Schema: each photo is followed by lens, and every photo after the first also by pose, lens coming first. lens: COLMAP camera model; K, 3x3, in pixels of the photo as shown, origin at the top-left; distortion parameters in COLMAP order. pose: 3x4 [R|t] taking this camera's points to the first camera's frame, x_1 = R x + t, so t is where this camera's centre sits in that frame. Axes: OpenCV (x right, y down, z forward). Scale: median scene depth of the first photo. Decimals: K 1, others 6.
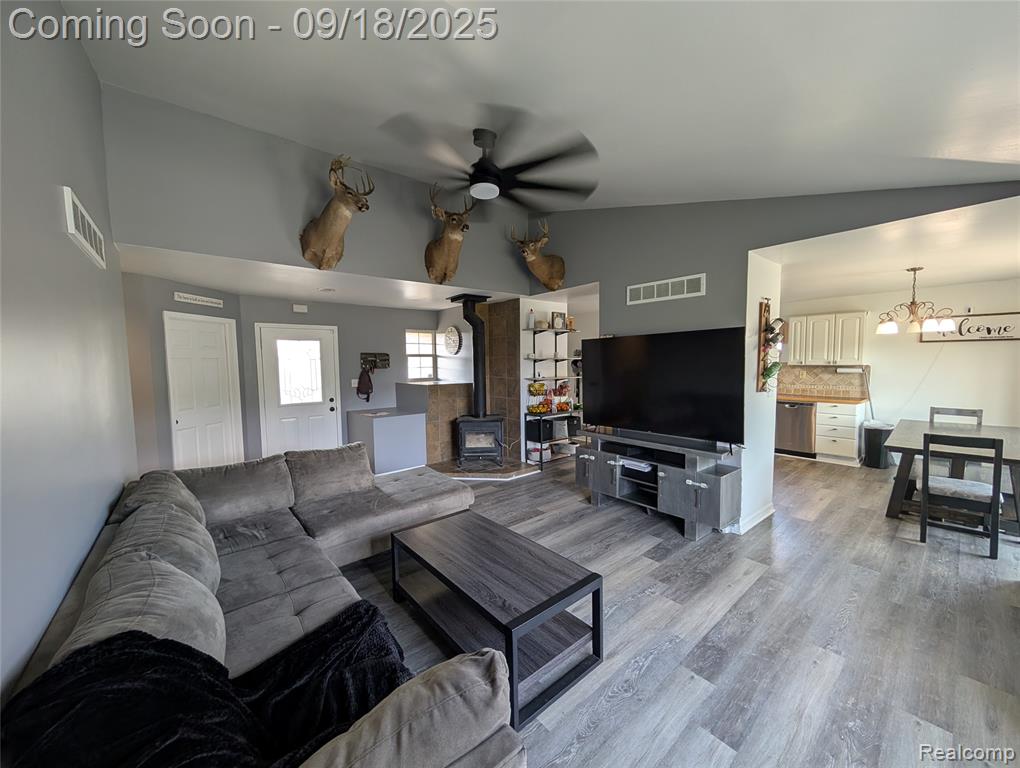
lens RADIAL K [[390.5, 0, 509.3], [0, 390.5, 386.4], [0, 0, 1]] dist [-0.000073, 0.000133]
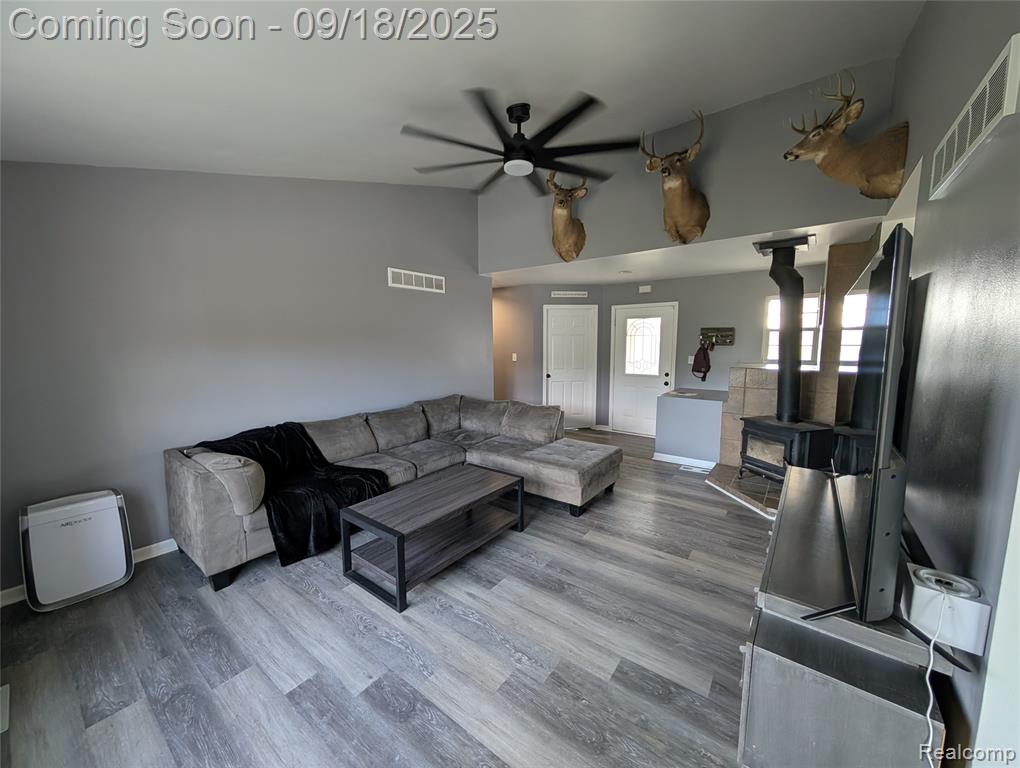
lens RADIAL K [[390.3, 0, 509.4], [0, 390.3, 386.8], [0, 0, 1]] dist [0.000115, -0.000011]
pose [[0.211110, 0.128775, -0.968943, 0.778284], [-0.062159, 0.991046, 0.118169, -0.050120], [0.975484, 0.035282, 0.217224, 0.624189]]
